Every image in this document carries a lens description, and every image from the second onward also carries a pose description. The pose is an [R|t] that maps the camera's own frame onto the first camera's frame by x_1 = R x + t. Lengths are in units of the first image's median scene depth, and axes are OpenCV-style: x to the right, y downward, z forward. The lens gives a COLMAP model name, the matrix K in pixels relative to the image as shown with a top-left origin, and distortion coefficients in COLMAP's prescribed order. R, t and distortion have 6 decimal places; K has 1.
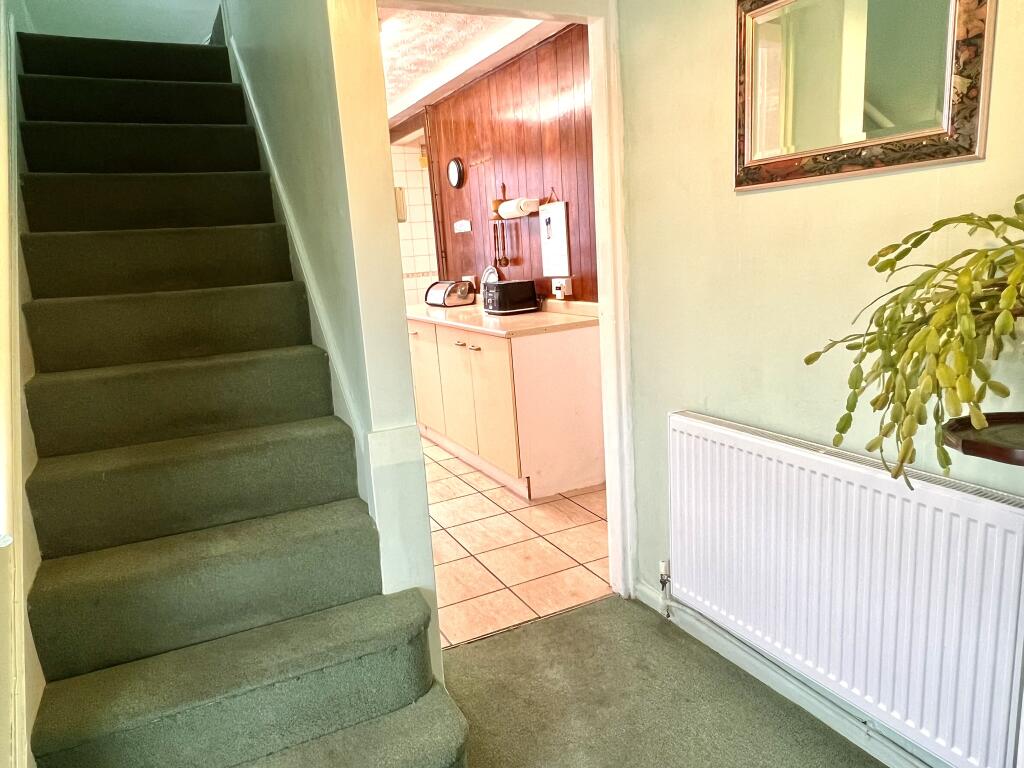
lens RADIAL K [[693.6, 0, 508.4], [0, 693.6, 387.7], [0, 0, 1]] dist [-0.000578, -0.003982]
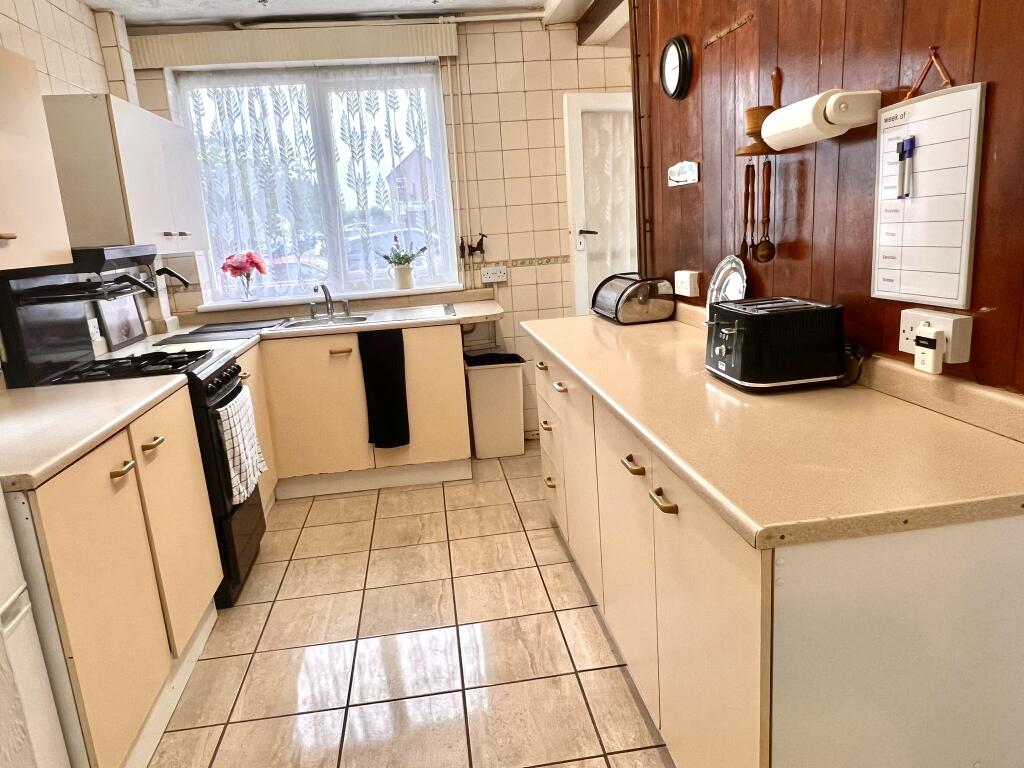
lens RADIAL K [[693.6, 0, 502.5], [0, 693.6, 382.9], [0, 0, 1]] dist [-0.000578, -0.003982]
pose [[0.940021, 0.080179, -0.331560, -0.009965], [-0.062967, 0.996066, 0.062349, -0.116397], [0.335255, -0.037732, 0.941372, 0.532418]]
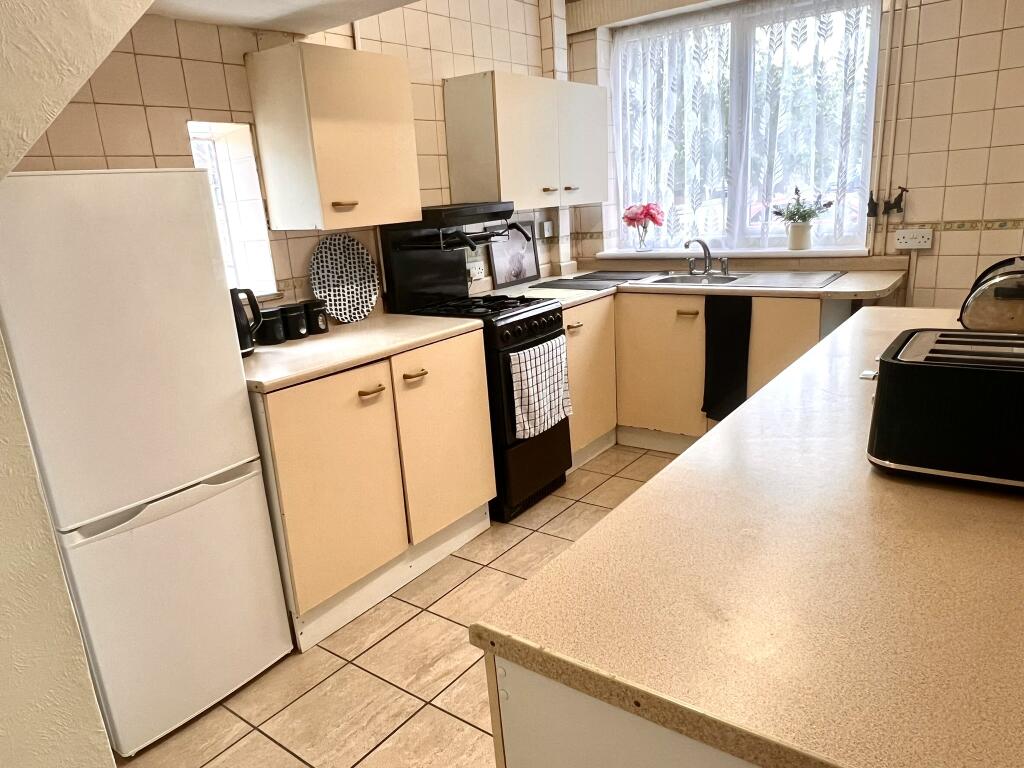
lens RADIAL K [[693.6, 0, 502.4], [0, 693.6, 383.4], [0, 0, 1]] dist [-0.000578, -0.003982]
pose [[0.441658, 0.269901, -0.855623, 0.135560], [-0.136452, 0.962790, 0.233272, -0.165651], [0.886746, 0.013725, 0.462053, 0.677270]]
